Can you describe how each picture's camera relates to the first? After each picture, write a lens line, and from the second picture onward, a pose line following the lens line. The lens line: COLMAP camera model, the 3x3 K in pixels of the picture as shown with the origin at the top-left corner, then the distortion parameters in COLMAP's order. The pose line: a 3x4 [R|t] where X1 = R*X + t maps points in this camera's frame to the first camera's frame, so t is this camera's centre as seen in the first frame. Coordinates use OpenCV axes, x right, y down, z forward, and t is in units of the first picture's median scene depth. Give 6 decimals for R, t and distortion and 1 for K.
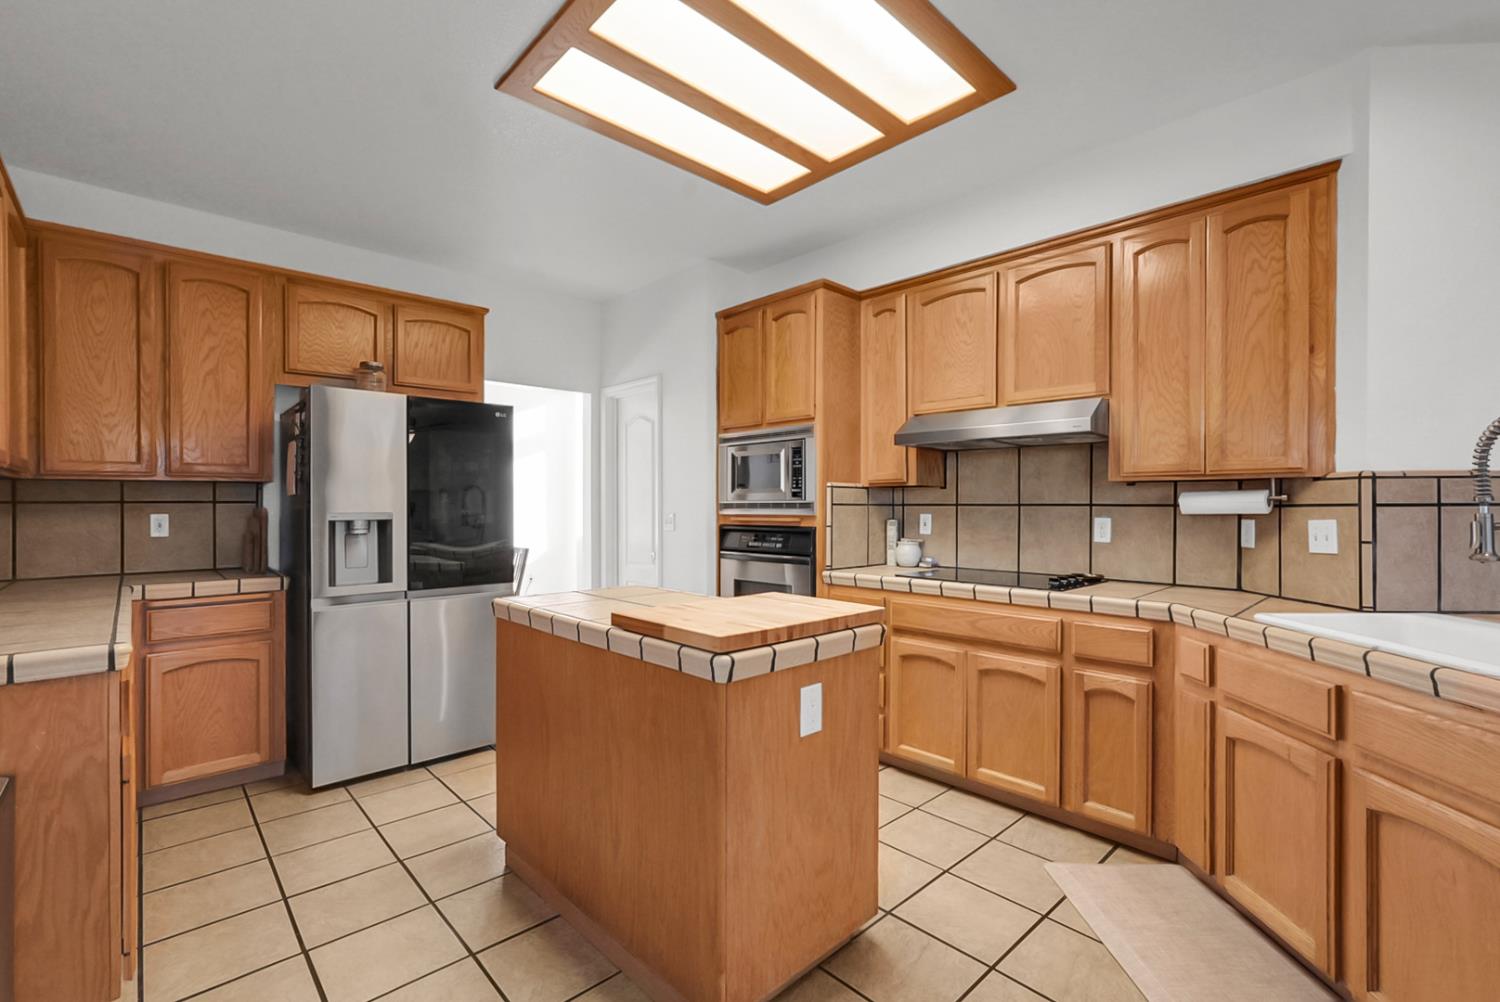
lens RADIAL K [[661.7, 0, 754.0], [0, 661.7, 503.5], [0, 0, 1]] dist [-0.002810, 0.000142]
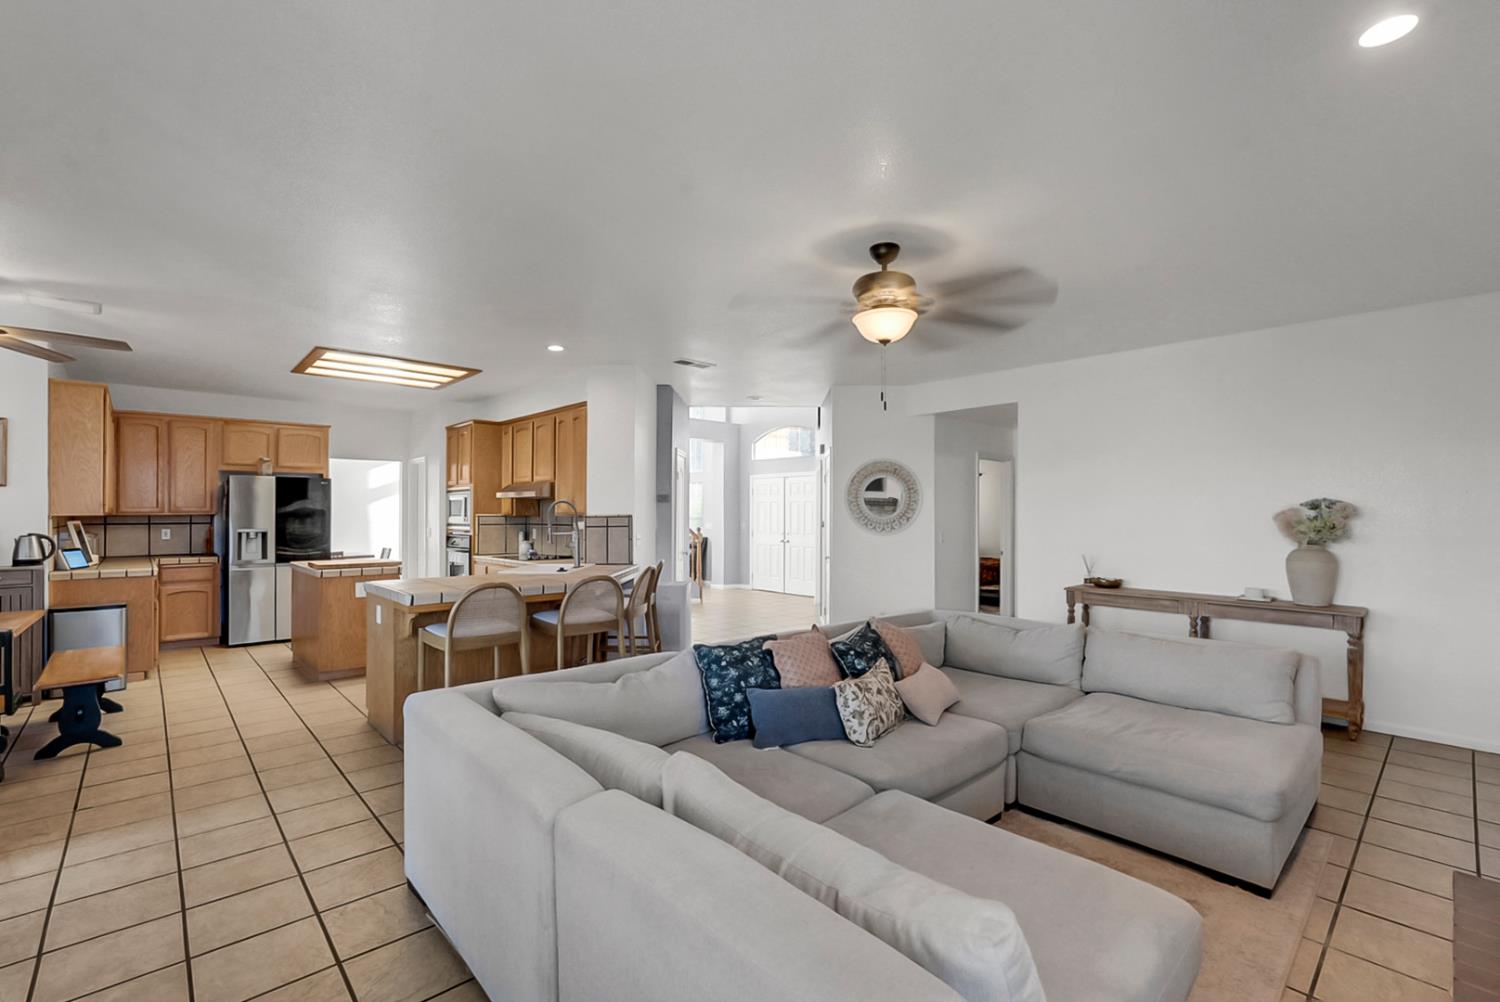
lens RADIAL K [[661.7, 0, 748.2], [0, 661.7, 507.4], [0, 0, 1]] dist [-0.002810, 0.000142]
pose [[0.999948, -0.000046, -0.010225, 1.122435], [-0.000081, 0.999923, -0.012401, -0.030761], [0.010224, 0.012401, 0.999871, -1.248104]]
